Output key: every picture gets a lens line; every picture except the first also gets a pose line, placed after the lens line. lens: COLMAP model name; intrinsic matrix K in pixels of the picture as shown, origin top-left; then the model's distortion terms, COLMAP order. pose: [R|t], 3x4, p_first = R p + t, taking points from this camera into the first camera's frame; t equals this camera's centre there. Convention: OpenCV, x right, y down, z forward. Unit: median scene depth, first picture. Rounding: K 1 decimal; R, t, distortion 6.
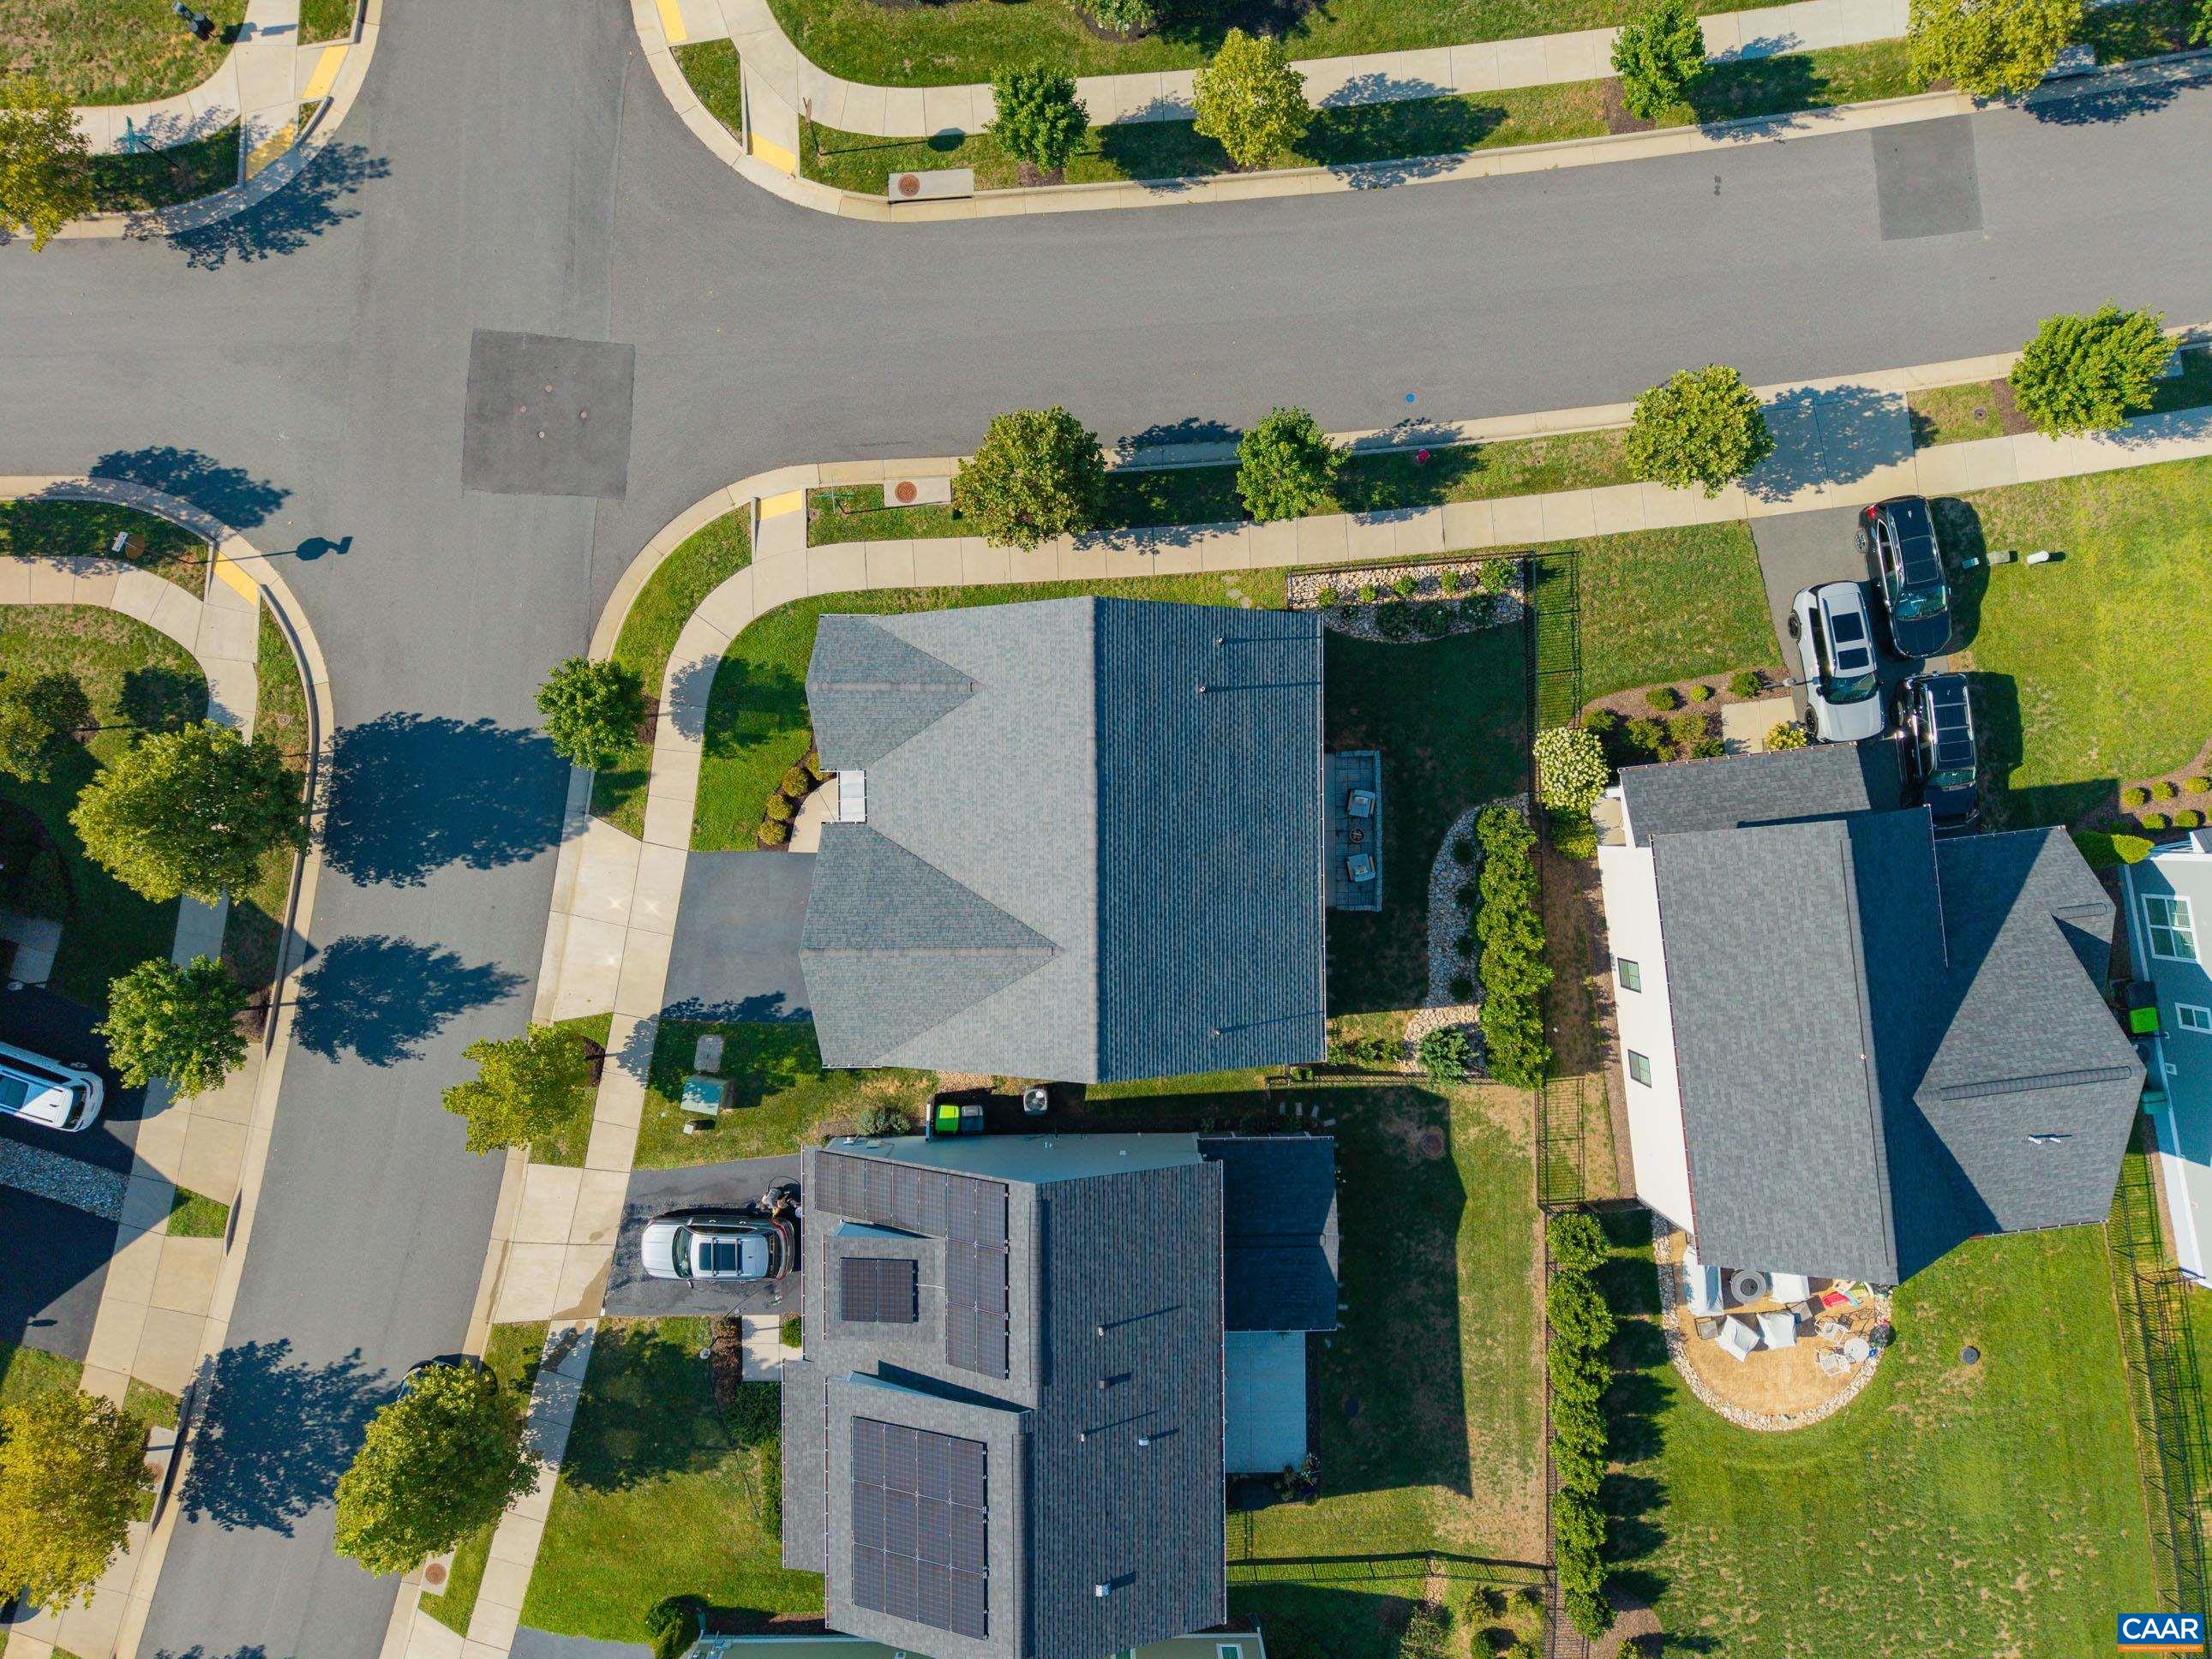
lens RADIAL K [[1518.8, 0, 1117.0], [0, 1518.8, 821.1], [0, 0, 1]] dist [0.015103, -0.005206]
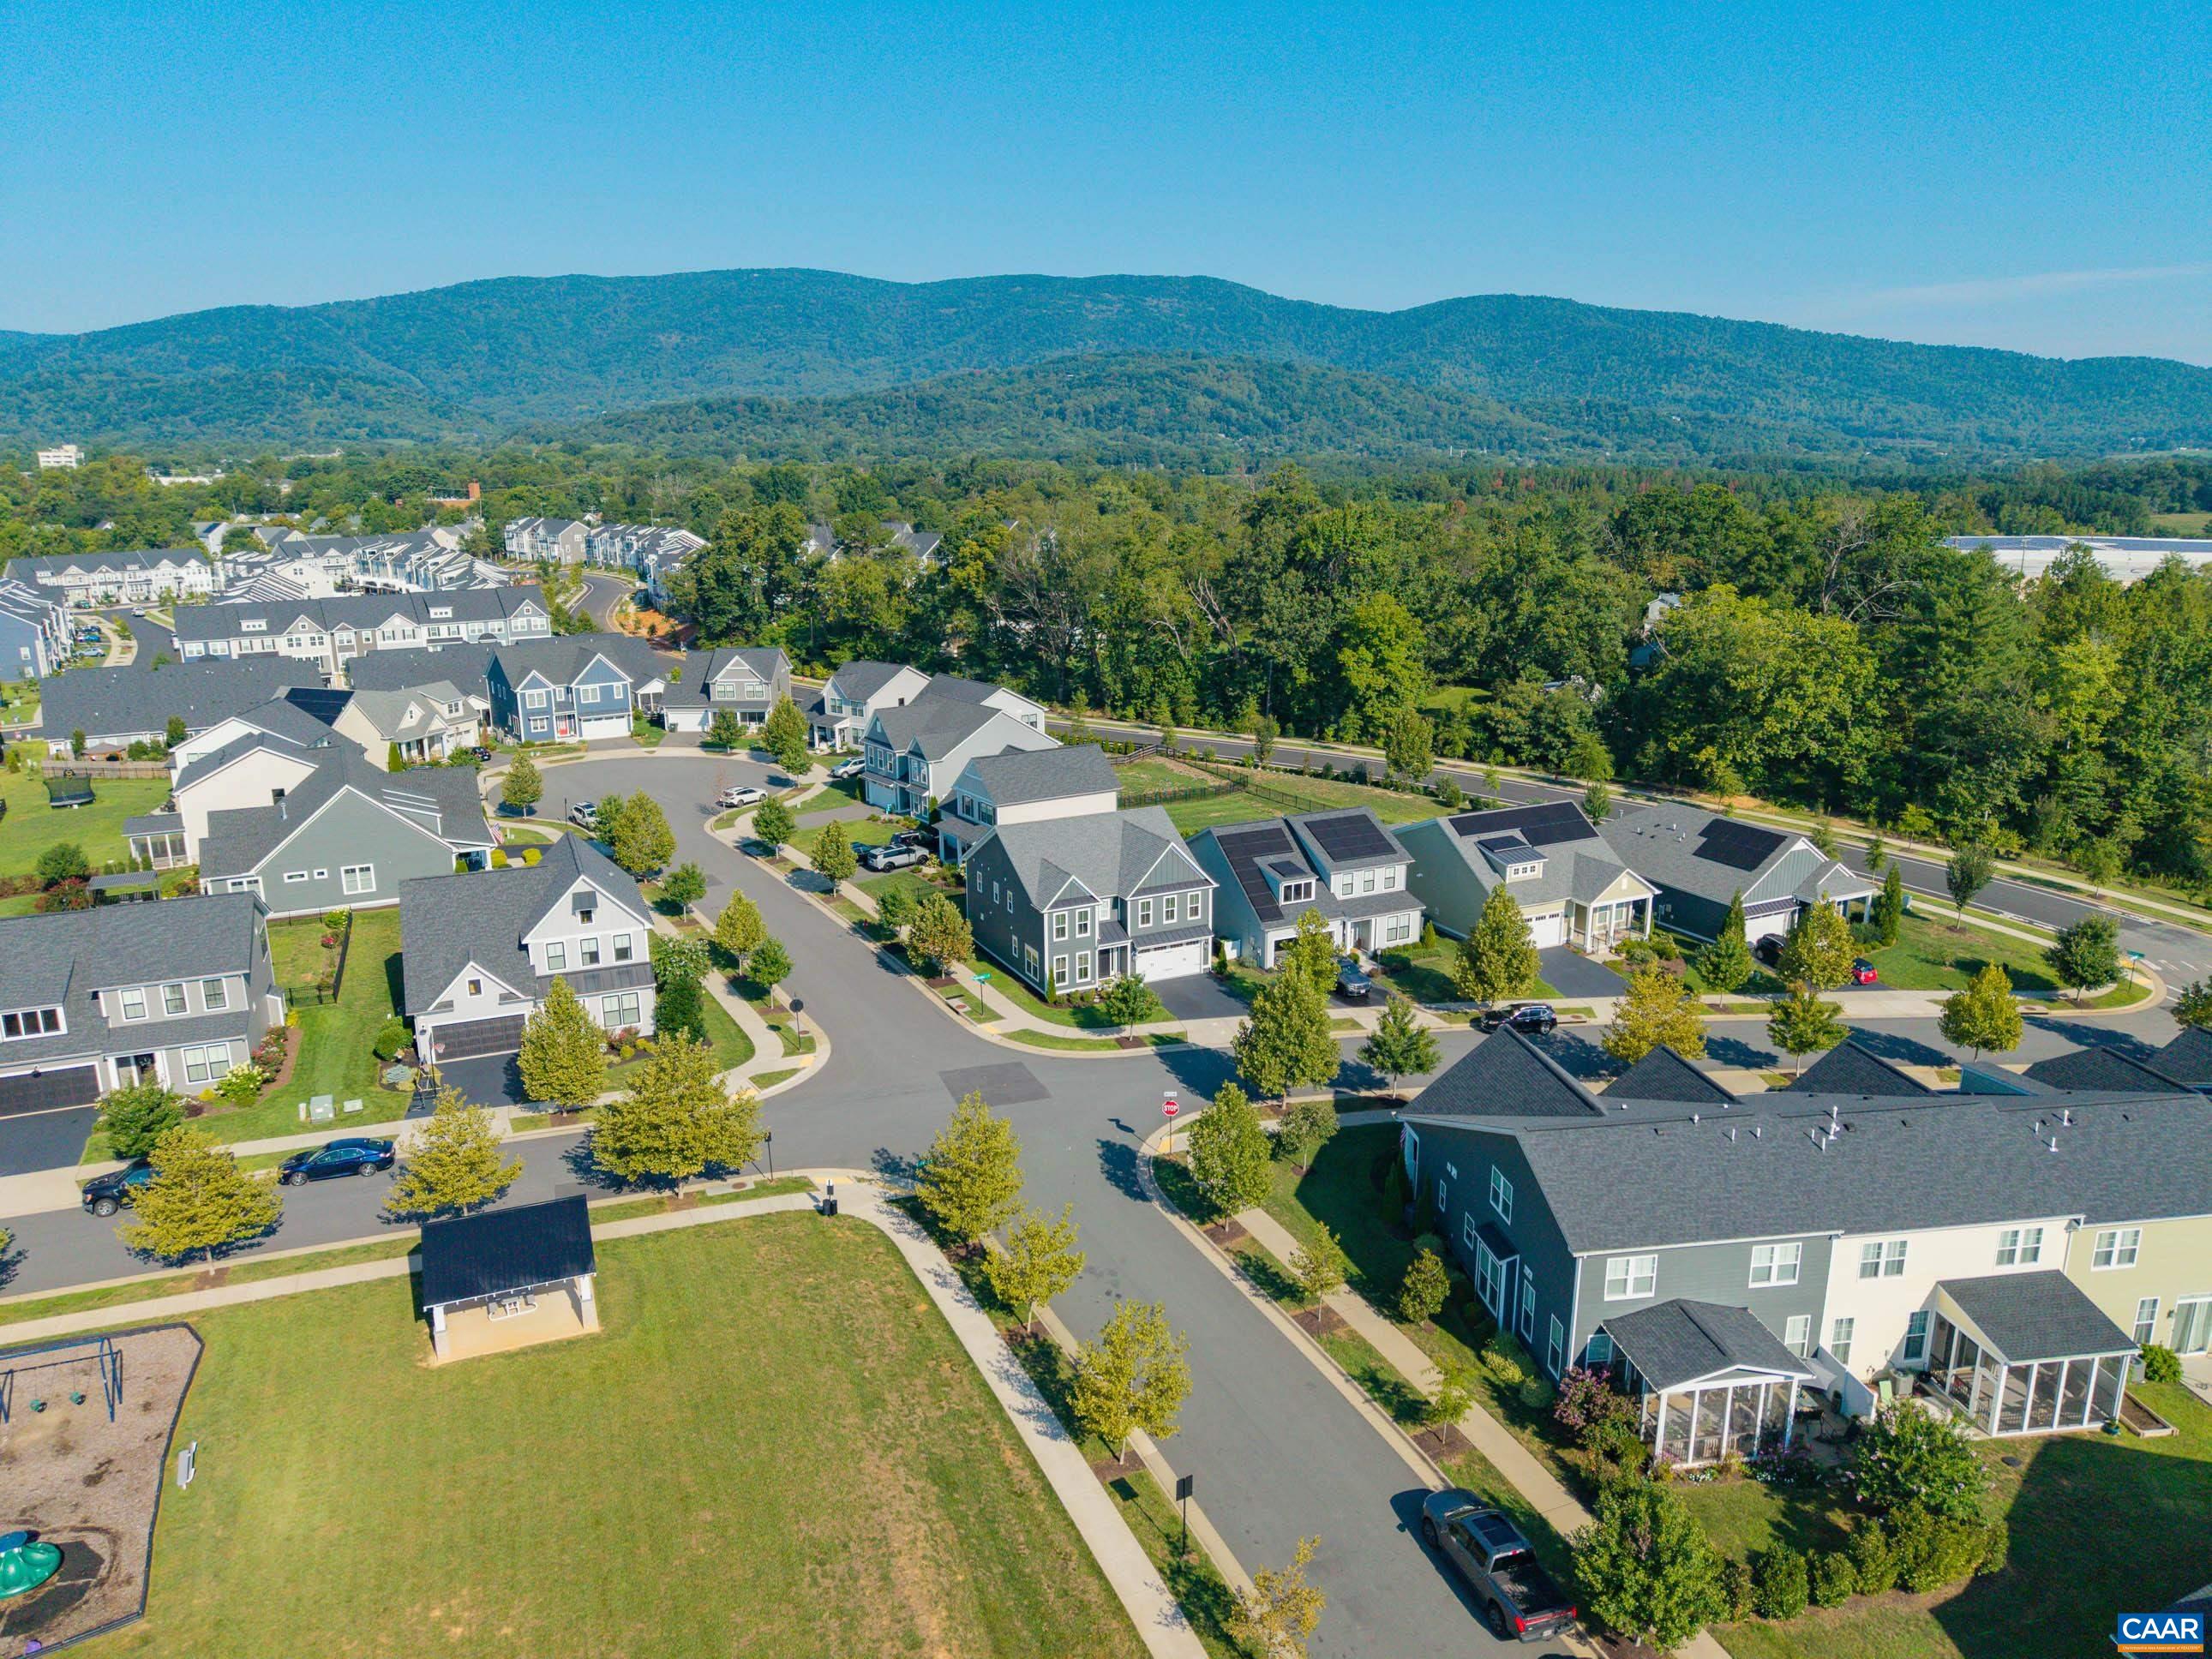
lens RADIAL K [[1481.7, 0, 1113.0], [0, 1481.7, 825.8], [0, 0, 1]] dist [0.033975, -0.042614]
pose [[-0.443602, -0.217571, 0.869414, -1.813565], [0.896212, -0.112681, 0.429077, -0.824902], [0.004611, 0.969518, 0.244975, 0.319397]]
